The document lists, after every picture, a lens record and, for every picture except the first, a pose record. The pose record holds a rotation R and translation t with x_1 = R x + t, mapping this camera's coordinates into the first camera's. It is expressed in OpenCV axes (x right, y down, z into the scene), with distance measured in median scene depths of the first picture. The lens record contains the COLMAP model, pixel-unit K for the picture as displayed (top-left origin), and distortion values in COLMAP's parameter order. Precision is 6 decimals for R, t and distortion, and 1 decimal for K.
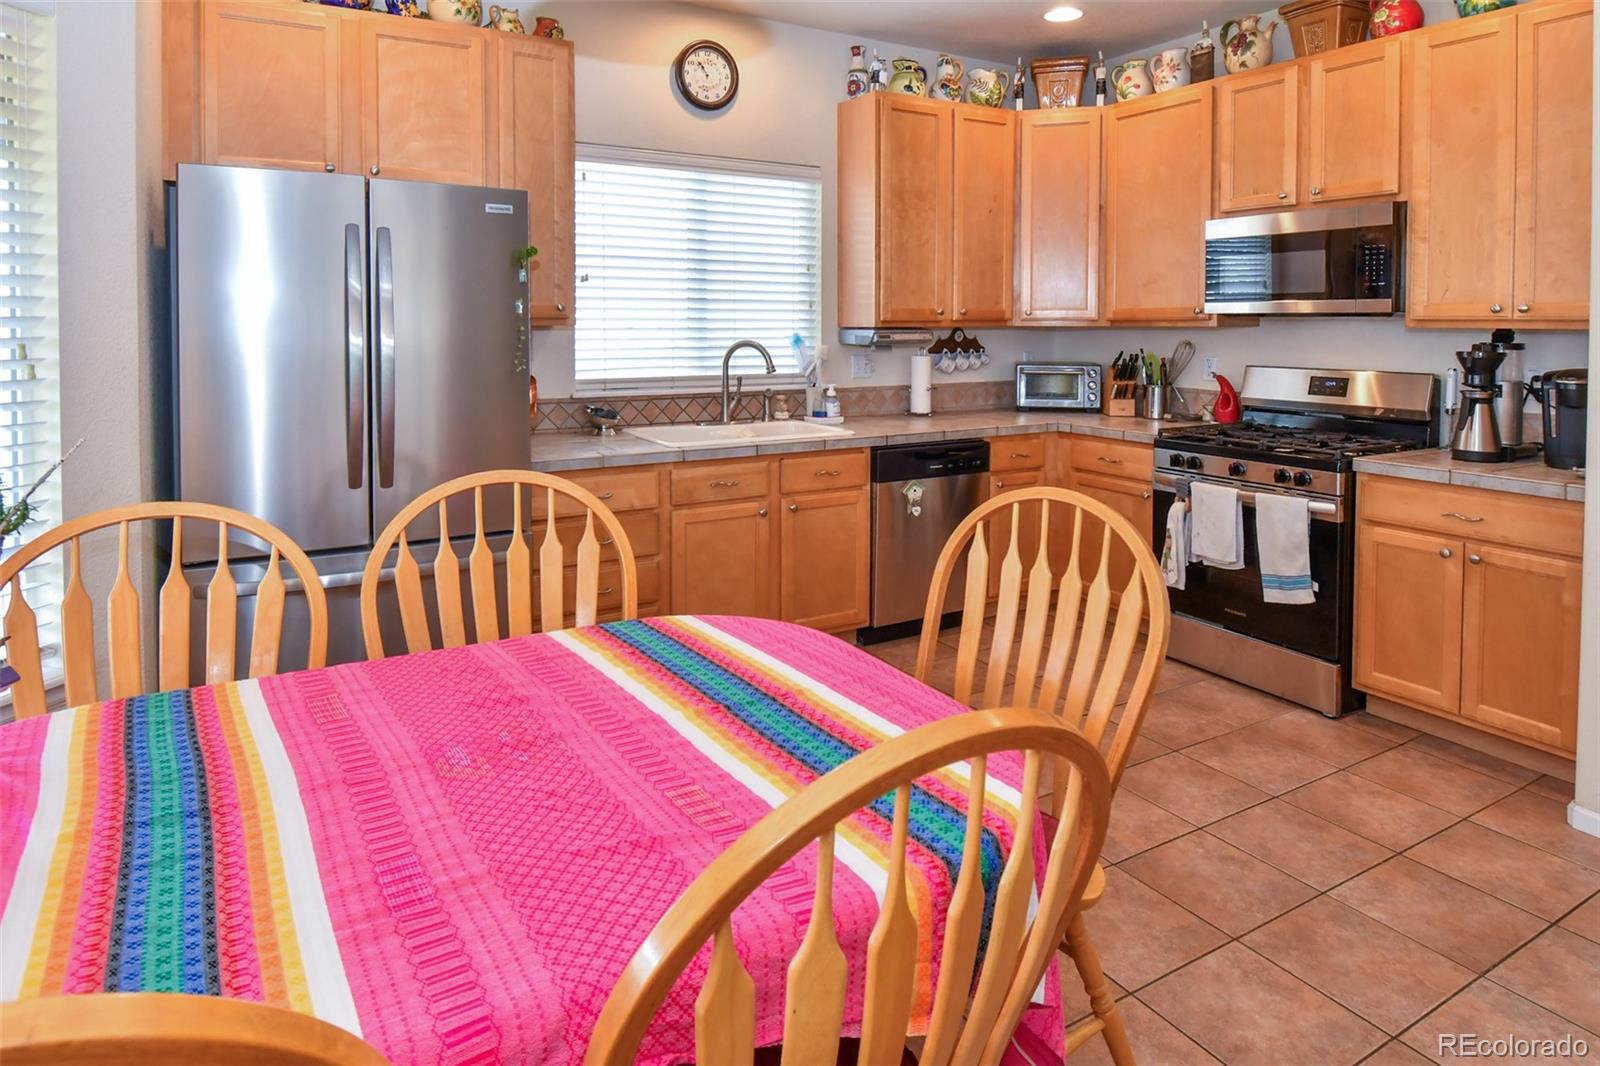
lens RADIAL K [[920.6, 0, 803.2], [0, 920.6, 420.5], [0, 0, 1]] dist [-0.005208, -0.002477]
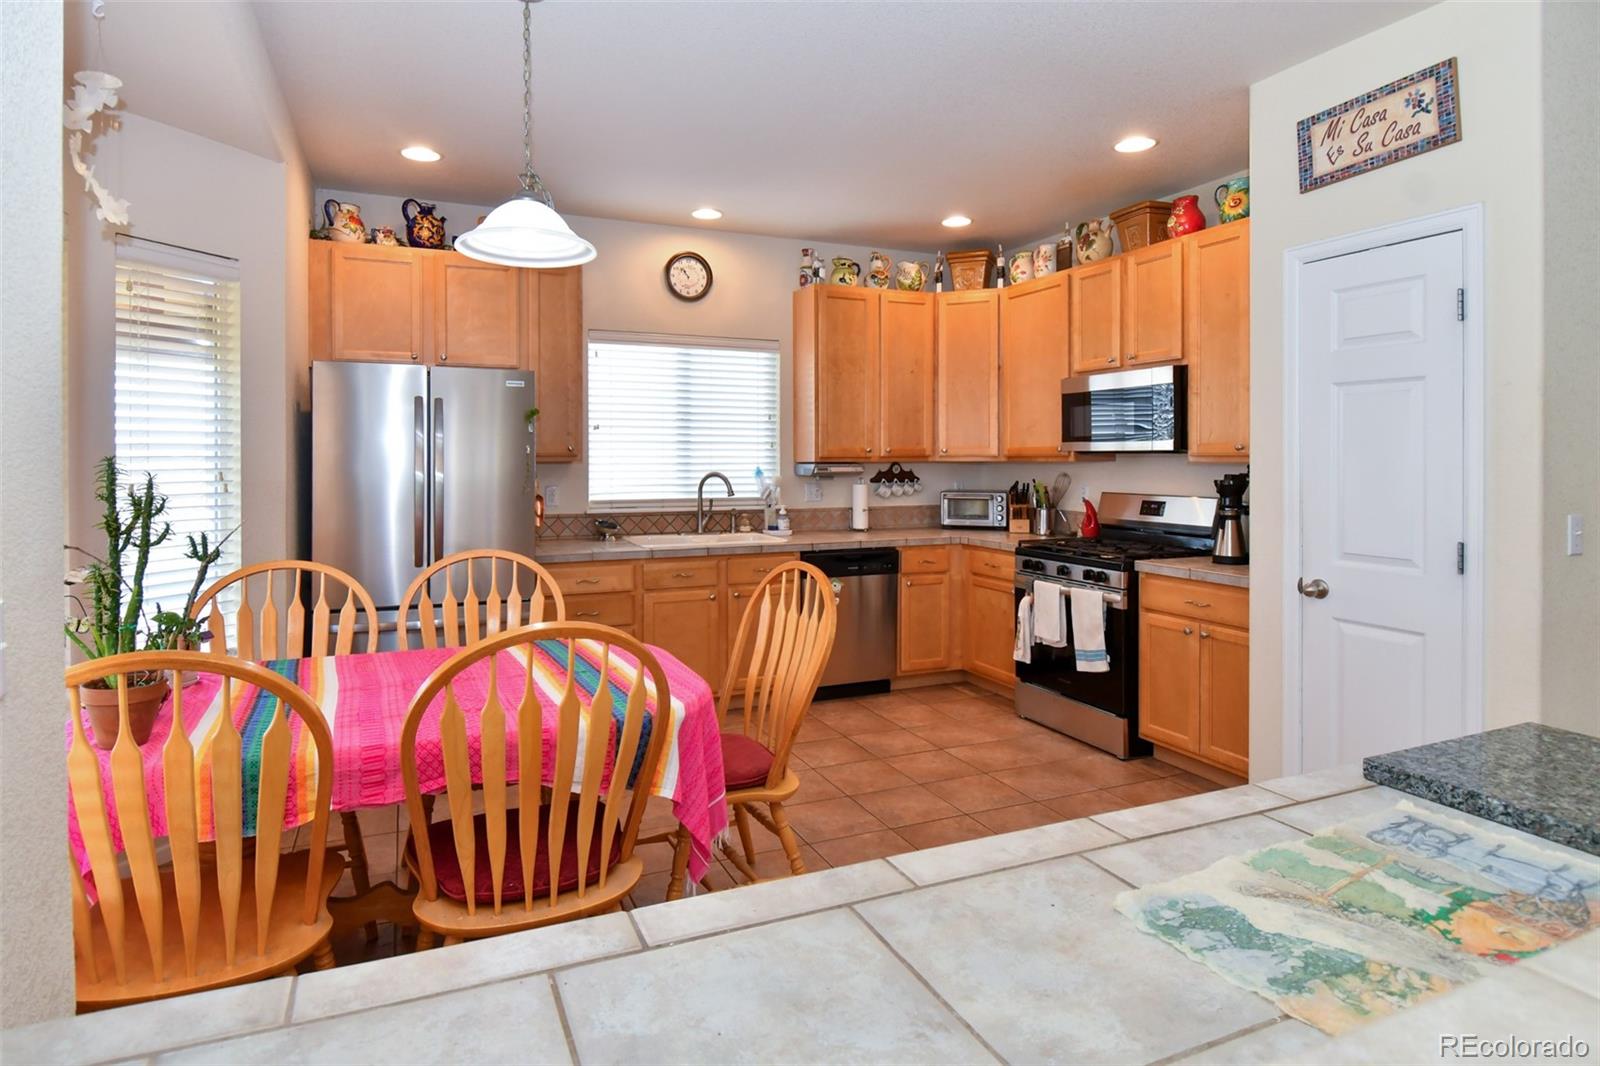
lens RADIAL K [[895.3, 0, 800.0], [0, 895.3, 533.0], [0, 0, 1]] dist [0.023217, -0.033165]
pose [[0.990602, 0.009424, -0.136451, 0.237827], [-0.012406, 0.999702, -0.021022, 0.027414], [0.136213, 0.022517, 0.990424, -0.273075]]
